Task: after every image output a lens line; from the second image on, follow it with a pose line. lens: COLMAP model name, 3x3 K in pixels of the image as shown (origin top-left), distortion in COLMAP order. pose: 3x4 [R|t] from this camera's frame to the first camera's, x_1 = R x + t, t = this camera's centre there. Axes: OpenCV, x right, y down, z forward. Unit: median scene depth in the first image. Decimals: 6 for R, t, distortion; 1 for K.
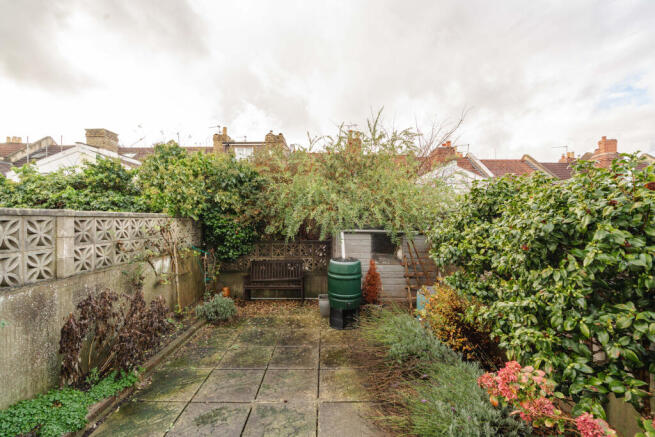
lens RADIAL K [[293.5, 0, 327.5], [0, 293.5, 218.5], [0, 0, 1]] dist [-0.000138, 0.000892]
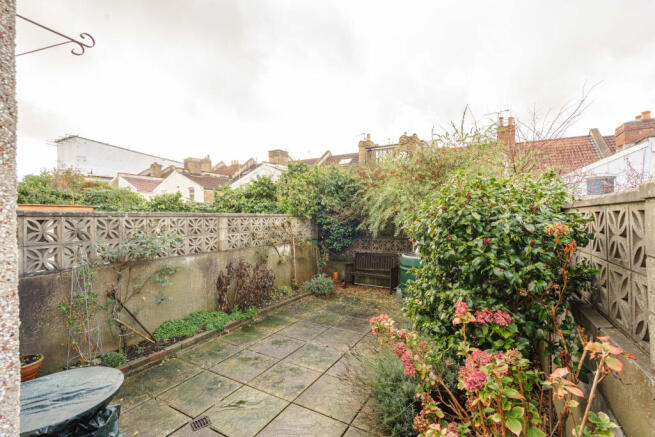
lens RADIAL K [[293.5, 0, 327.5], [0, 293.5, 218.5], [0, 0, 1]] dist [-0.000138, 0.000892]
pose [[0.864204, 0.002029, -0.503137, 0.321505], [0.001393, 0.999978, 0.006425, -0.004144], [0.503139, -0.006254, 0.864183, -0.128537]]
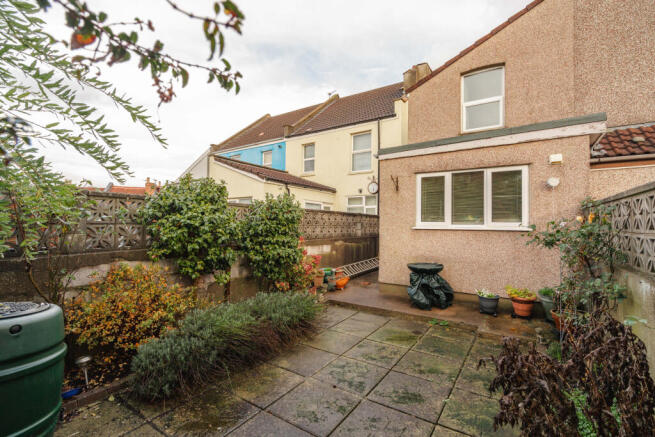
lens RADIAL K [[293.5, 0, 327.5], [0, 293.5, 218.5], [0, 0, 1]] dist [-0.000138, 0.000892]
pose [[-0.820461, 0.002847, 0.571696, -0.381265], [-0.006820, 0.999868, -0.014767, 0.042854], [-0.571663, -0.016014, -0.820333, 1.017475]]
